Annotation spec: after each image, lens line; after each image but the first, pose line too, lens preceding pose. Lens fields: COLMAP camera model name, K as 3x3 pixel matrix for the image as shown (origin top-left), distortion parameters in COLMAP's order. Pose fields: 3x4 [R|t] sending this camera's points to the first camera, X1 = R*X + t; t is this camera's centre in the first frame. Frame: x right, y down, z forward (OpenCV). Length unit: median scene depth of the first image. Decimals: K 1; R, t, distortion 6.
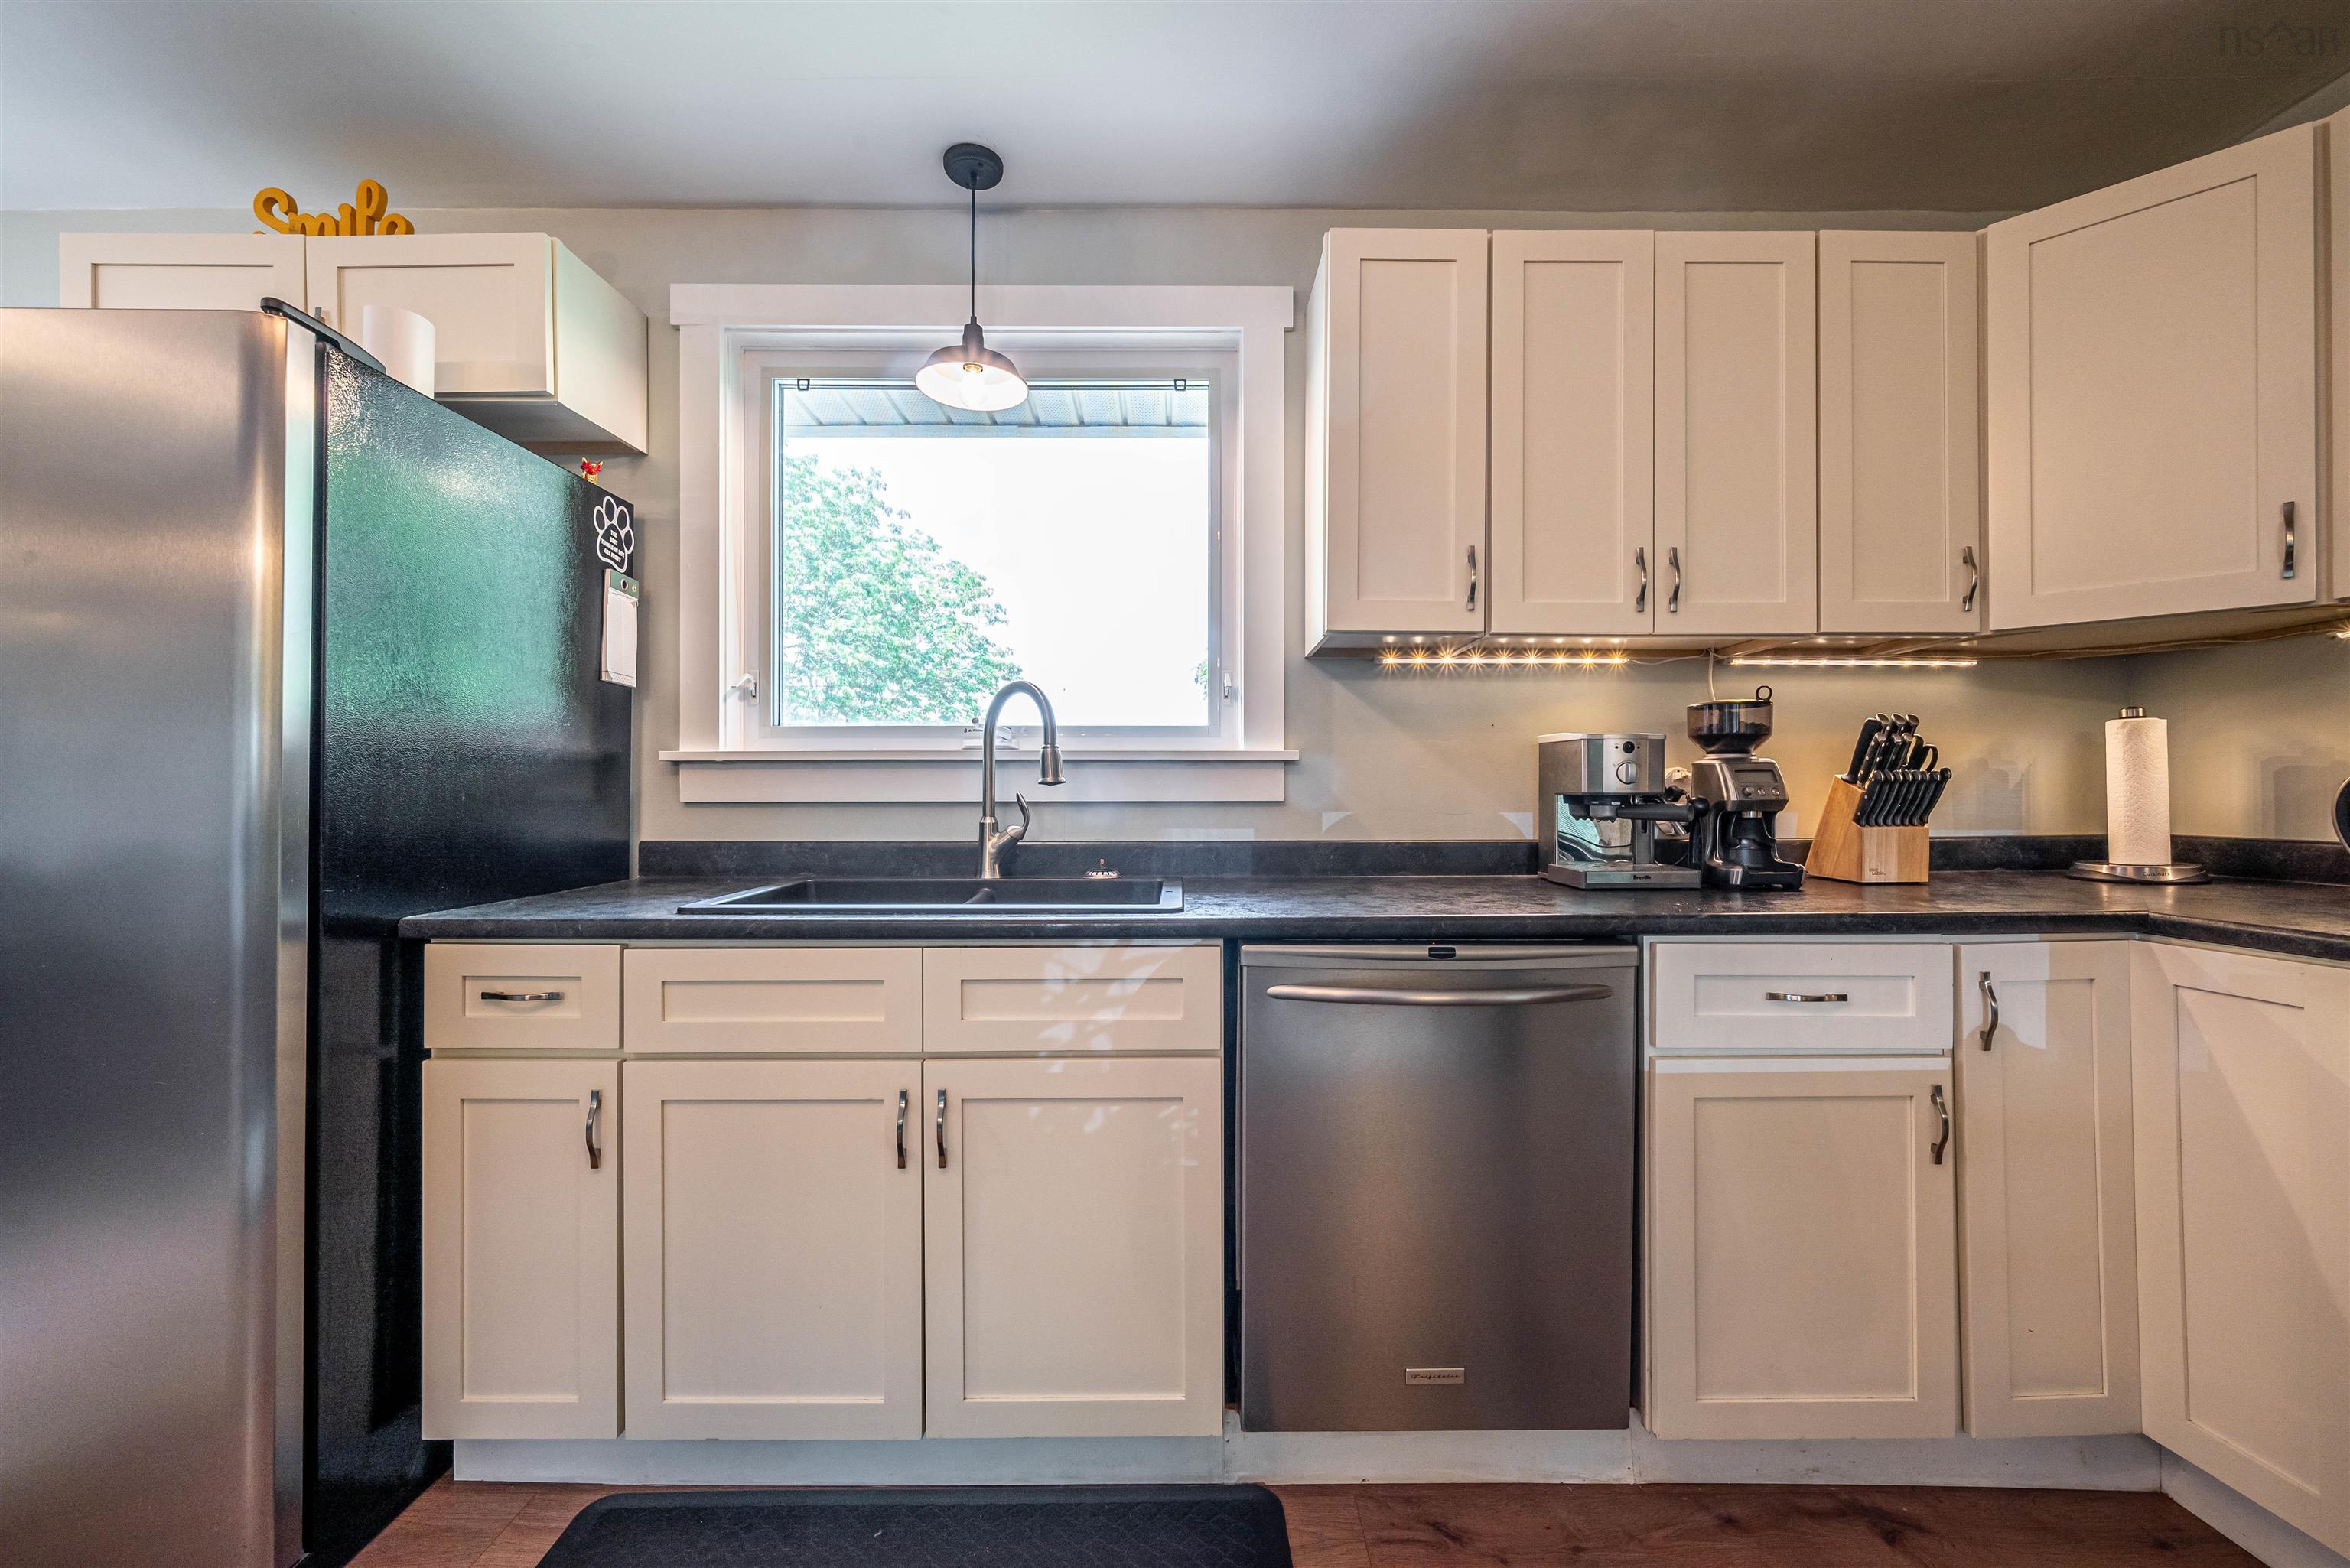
lens RADIAL K [[924.4, 0, 1178.4], [0, 924.4, 788.5], [0, 0, 1]] dist [-0.000708, -0.000145]
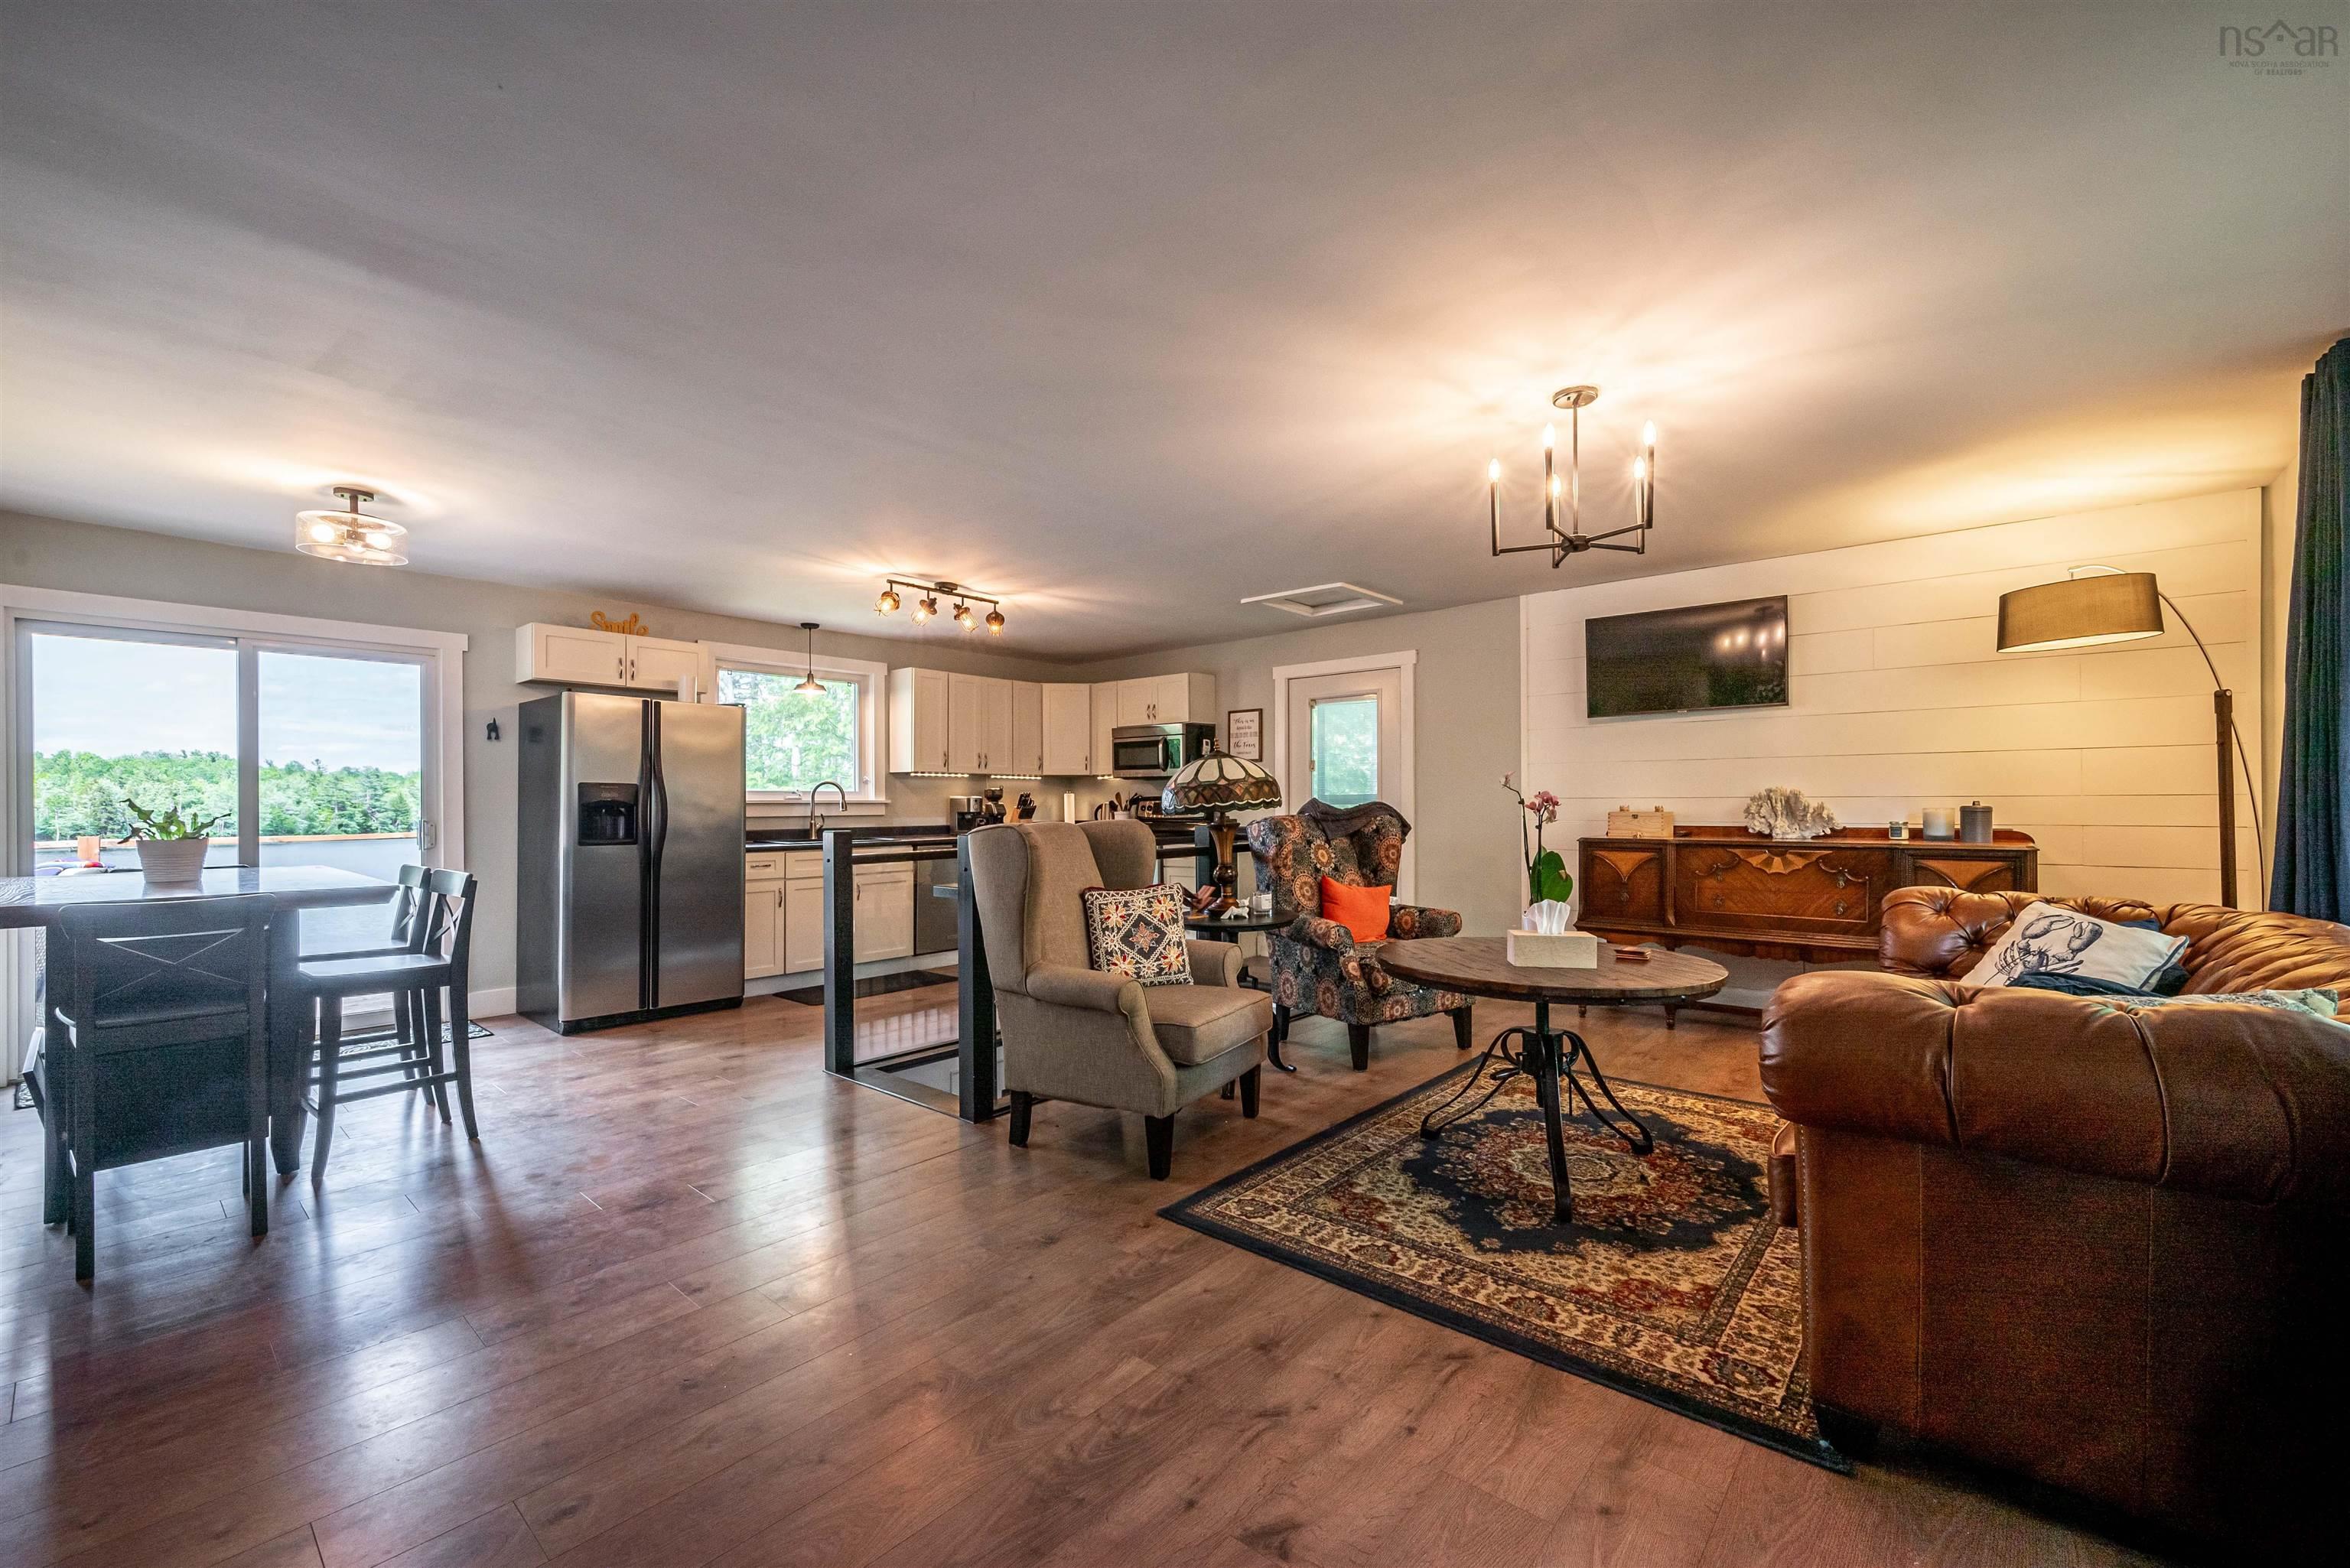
lens RADIAL K [[943.8, 0, 1178.7], [0, 943.8, 803.9], [0, 0, 1]] dist [-0.000587, -0.000039]
pose [[0.655523, -0.002364, 0.755171, -2.010217], [0.000479, 0.999996, 0.002714, -0.039866], [-0.755175, -0.001417, 0.655522, -2.337083]]
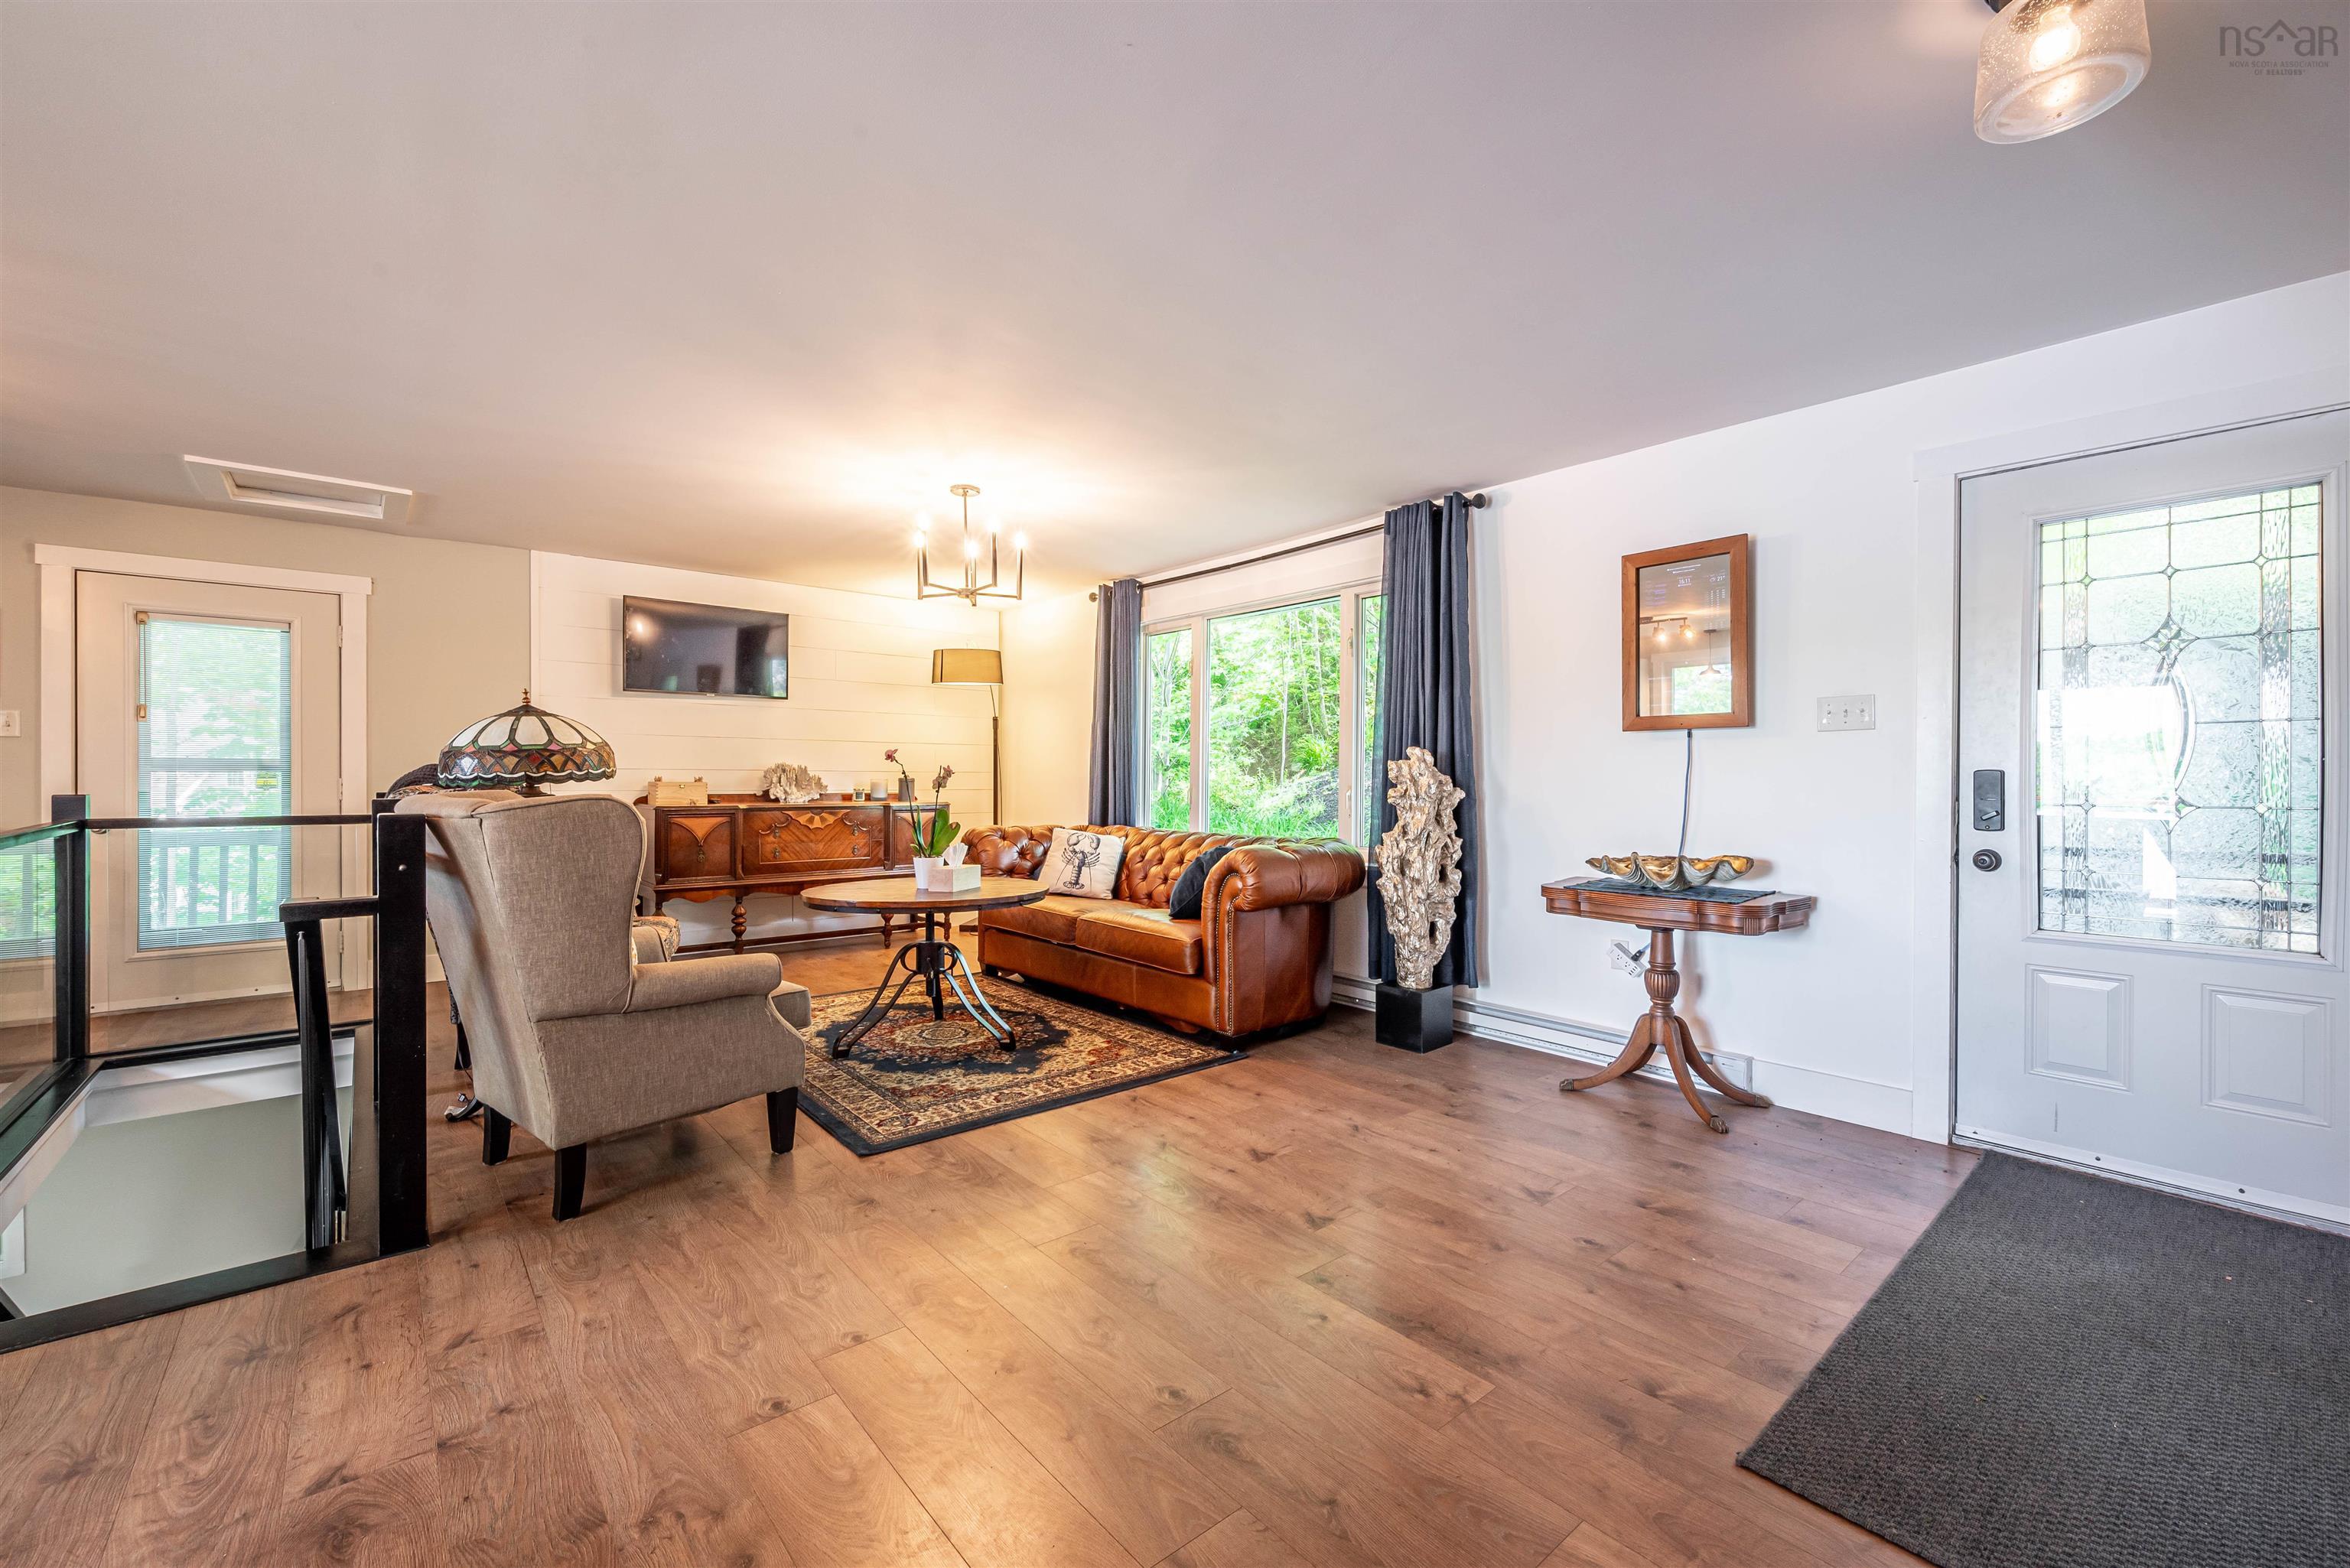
lens RADIAL K [[966.5, 0, 1175.0], [0, 966.5, 784.0], [0, 0, 1]] dist [0.000923, 0.000249]
pose [[-0.643792, -0.007975, 0.765159, -2.475768], [-0.008158, 0.999960, 0.003558, -0.026126], [-0.765157, -0.003951, -0.643832, -0.724068]]
